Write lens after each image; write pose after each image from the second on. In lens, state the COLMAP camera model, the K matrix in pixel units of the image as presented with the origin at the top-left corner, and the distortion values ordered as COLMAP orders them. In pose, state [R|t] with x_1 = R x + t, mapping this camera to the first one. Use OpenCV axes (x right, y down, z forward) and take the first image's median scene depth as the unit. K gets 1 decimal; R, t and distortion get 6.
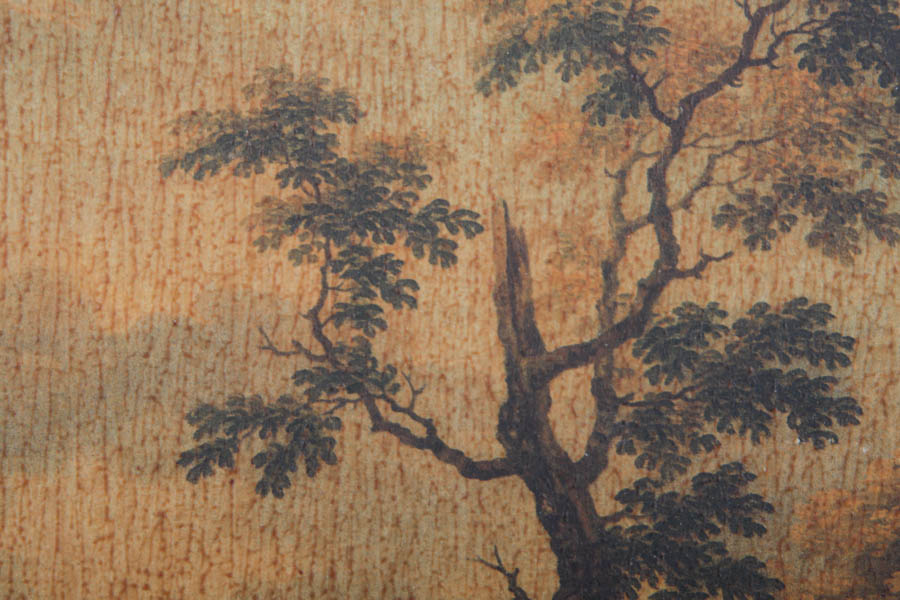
lens RADIAL K [[5387.9, 0, 450.0], [0, 5387.9, 299.4], [0, 0, 1]] dist [0.074430, 0.000000]
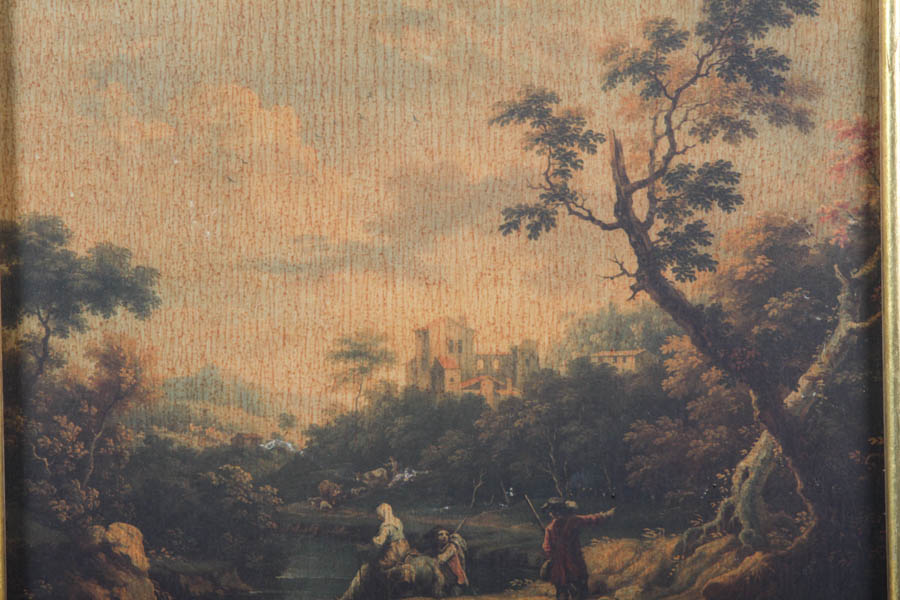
lens RADIAL K [[4374.7, 0, 453.3], [0, 4374.7, 300.2], [0, 0, 1]] dist [1.038160, 0.000000]
pose [[0.998324, -0.040343, -0.041502, 0.018129], [0.041576, 0.998706, 0.029293, -0.000097], [0.040266, -0.030969, 0.998709, -1.260691]]
